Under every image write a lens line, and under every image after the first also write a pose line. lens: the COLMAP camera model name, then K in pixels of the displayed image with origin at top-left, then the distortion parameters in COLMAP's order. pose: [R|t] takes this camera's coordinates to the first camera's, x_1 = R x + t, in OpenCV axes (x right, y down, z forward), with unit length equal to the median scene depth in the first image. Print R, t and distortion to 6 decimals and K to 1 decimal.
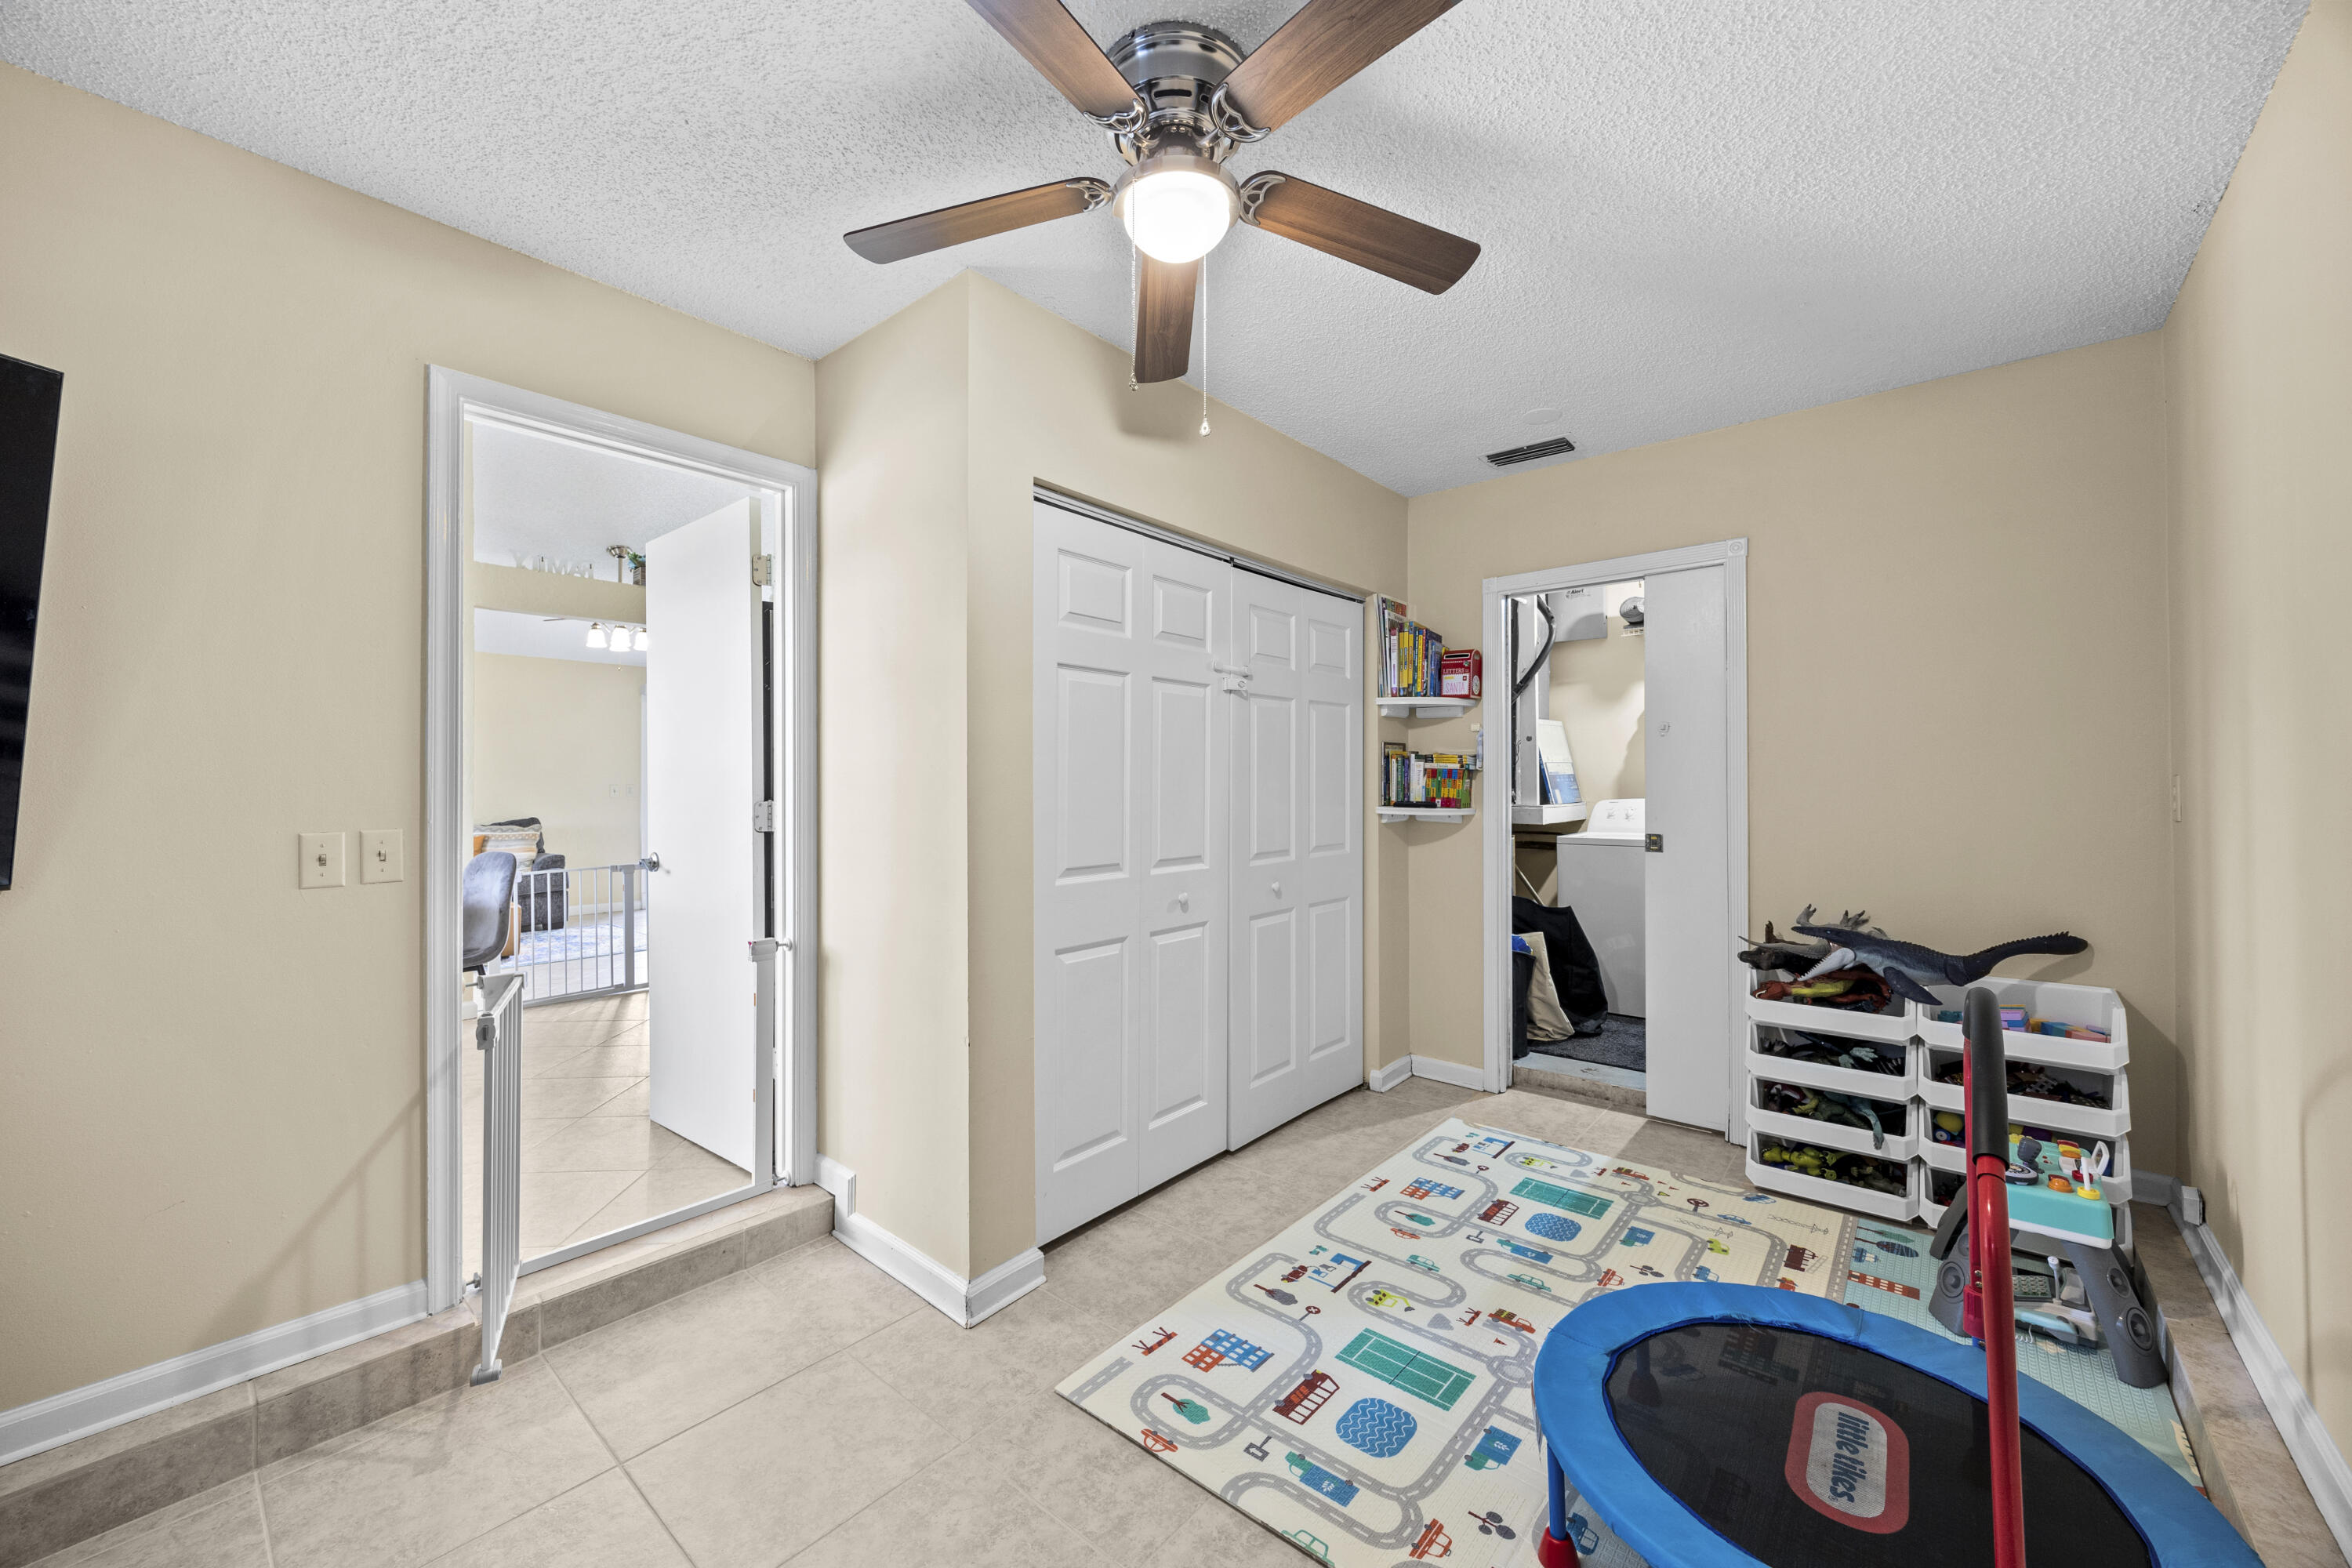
lens RADIAL K [[902.9, 0, 1180.3], [0, 902.9, 780.6], [0, 0, 1]] dist [-0.003725, -0.000097]
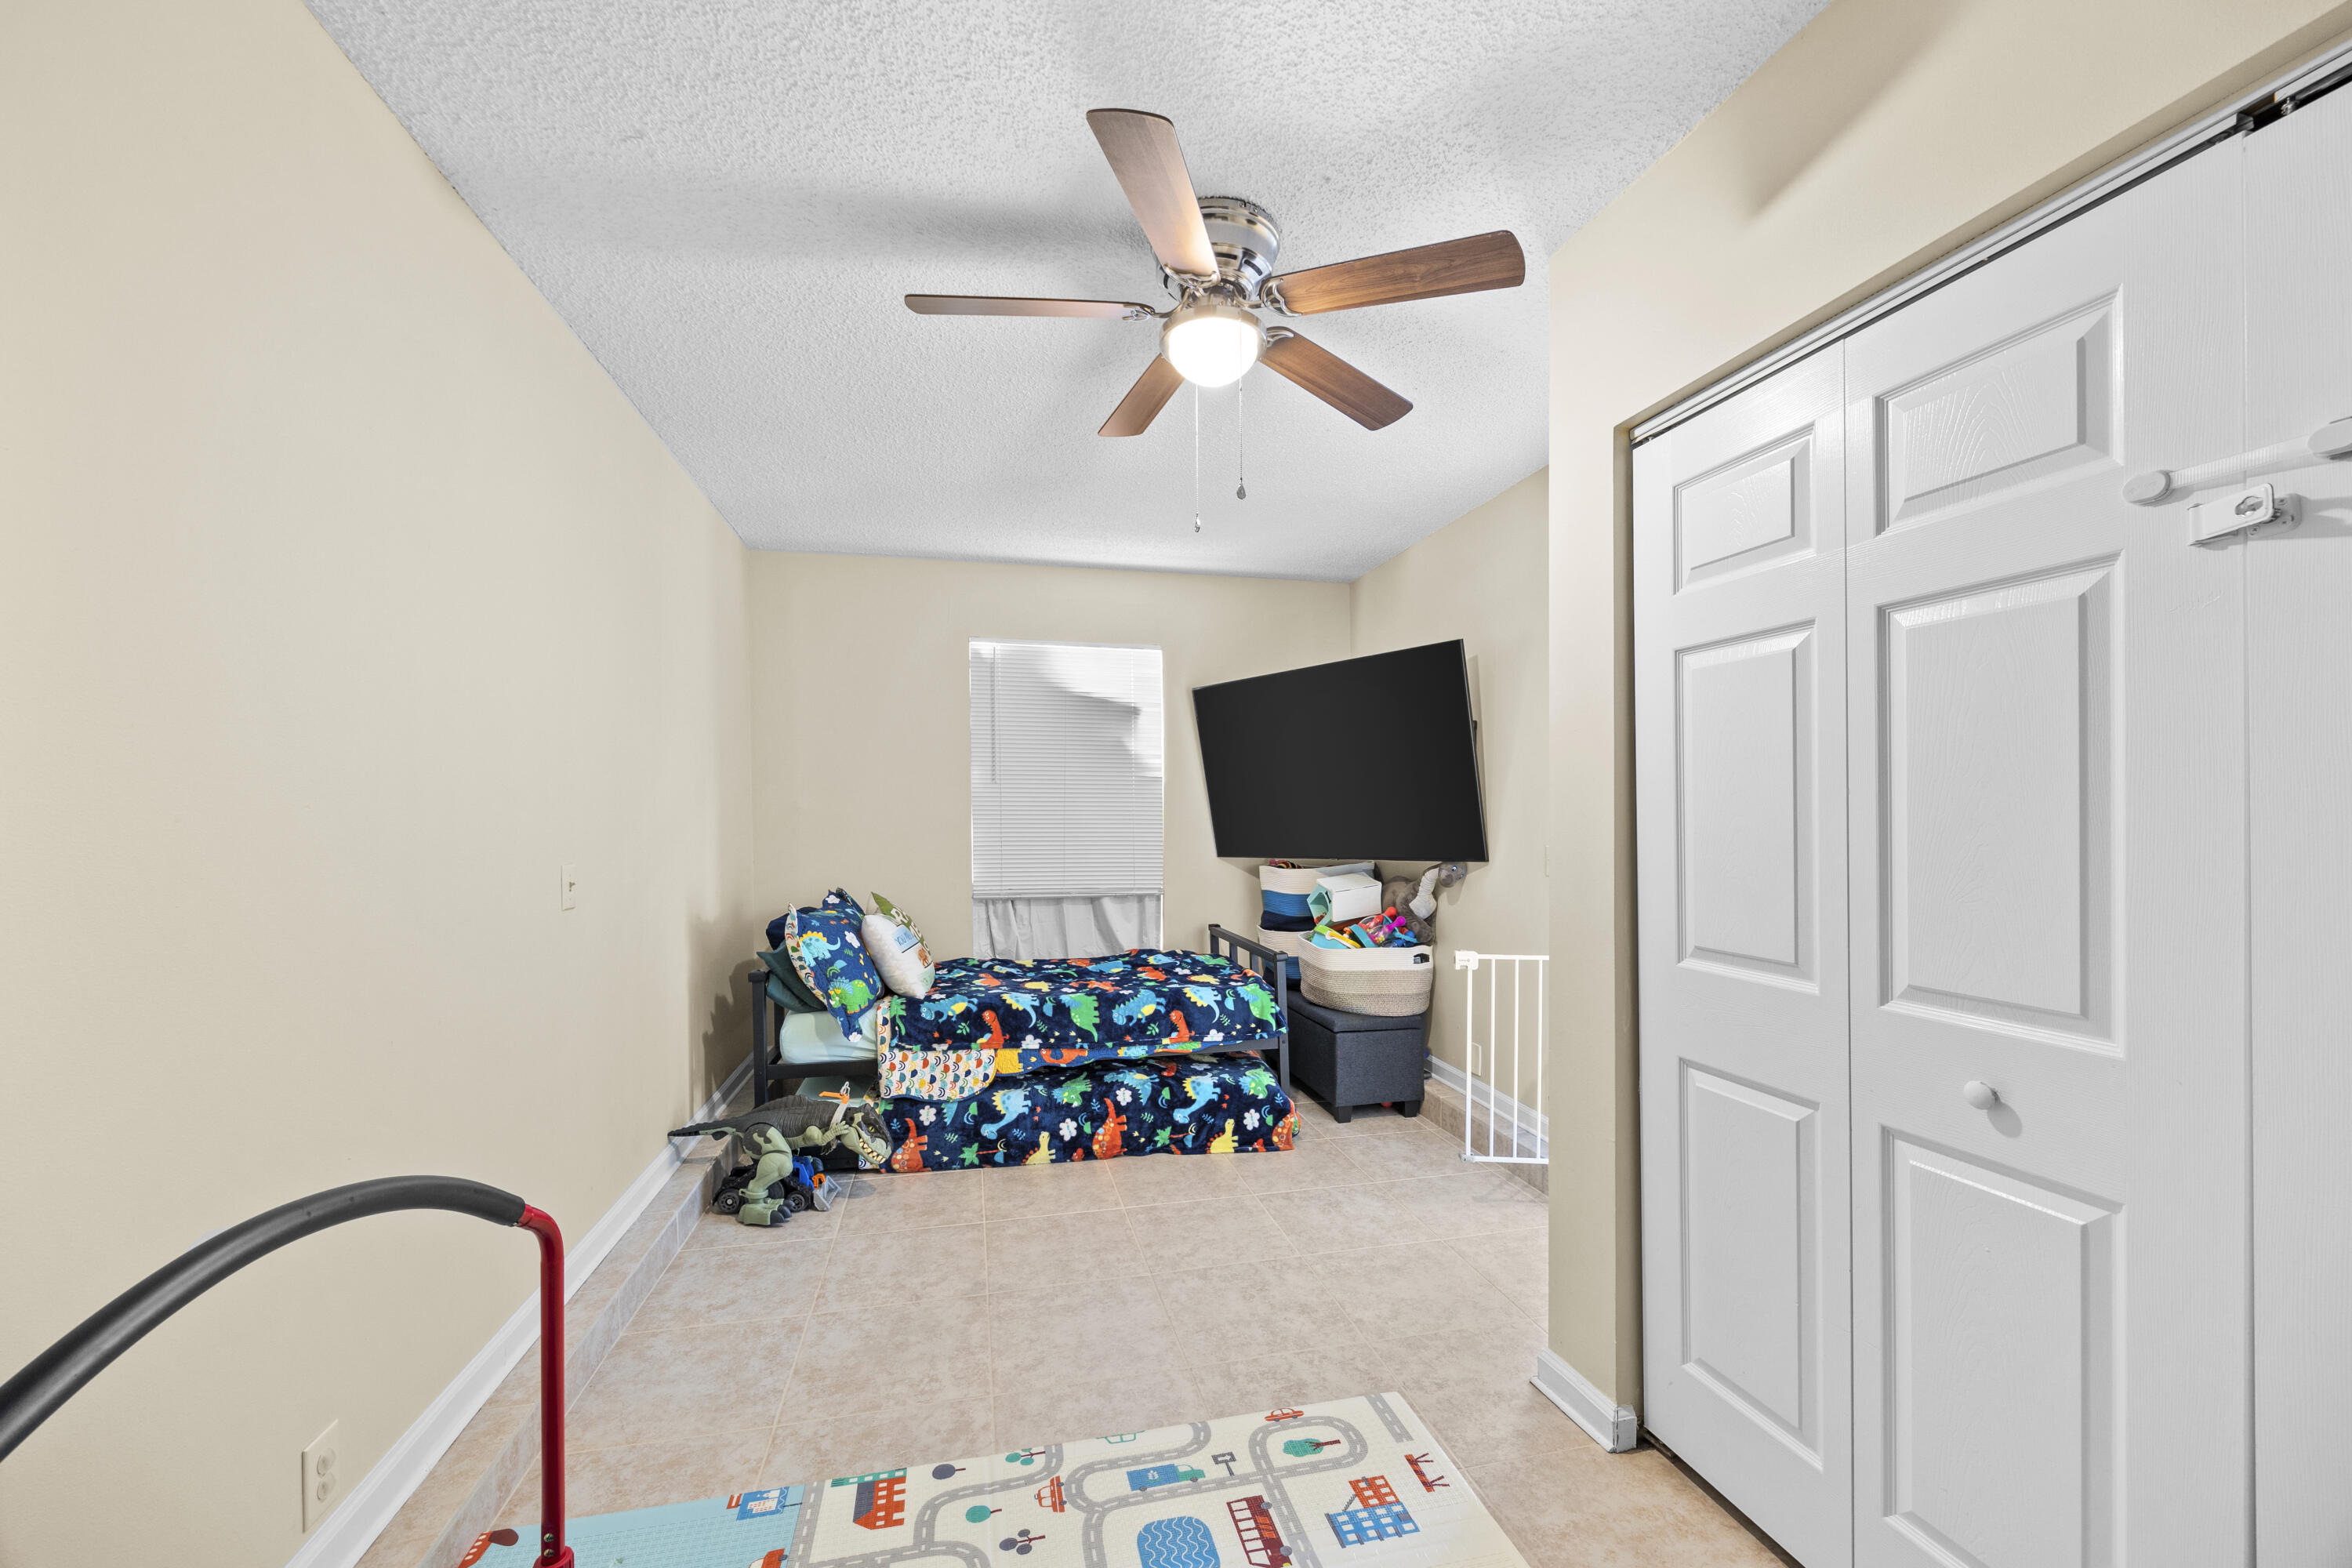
lens RADIAL K [[902.9, 0, 1171.9], [0, 902.9, 804.0], [0, 0, 1]] dist [-0.003725, -0.000097]
pose [[-0.595357, -0.000280, -0.803462, 0.765969], [0.015341, 0.999814, -0.011717, -0.008821], [0.803315, -0.019302, -0.595241, 1.258767]]
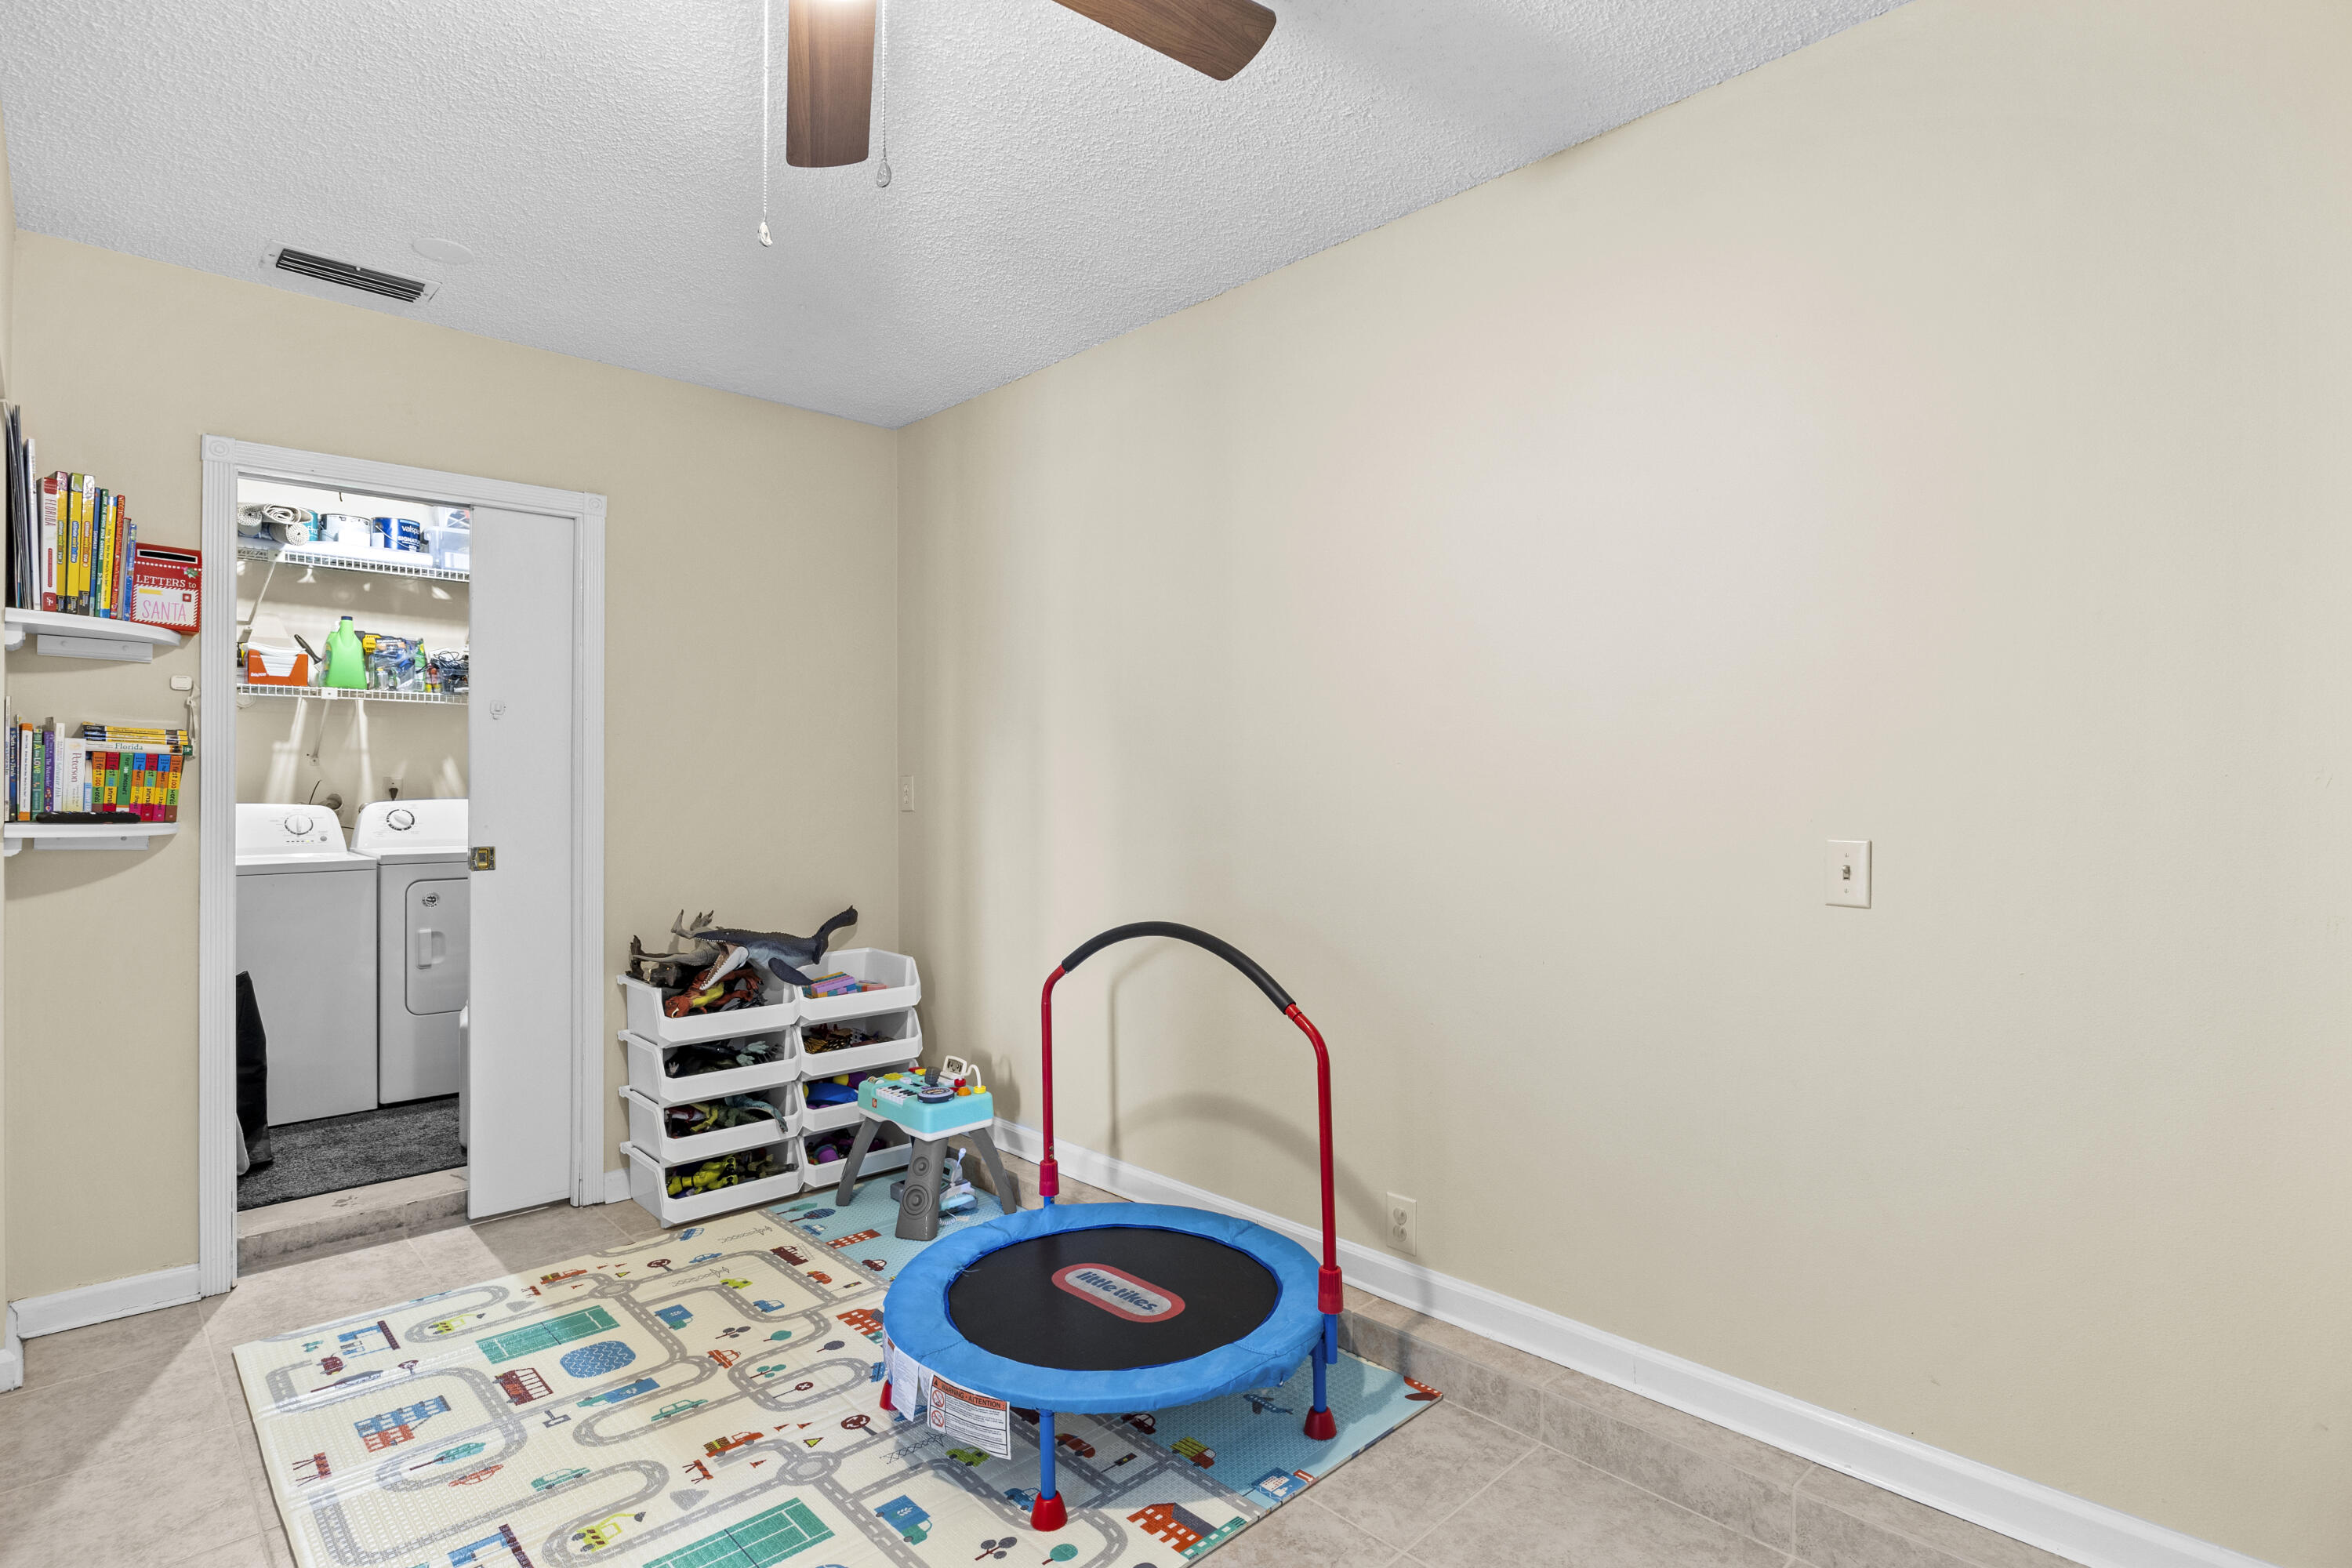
lens RADIAL K [[1186.3, 0, 1180.8], [0, 1186.3, 783.9], [0, 0, 1]] dist [-0.014827, 0.001809]
pose [[0.080671, 0.003031, 0.996736, -0.529931], [-0.005089, 0.999984, -0.002629, 0.006974], [-0.996728, -0.004860, 0.080685, 0.416881]]
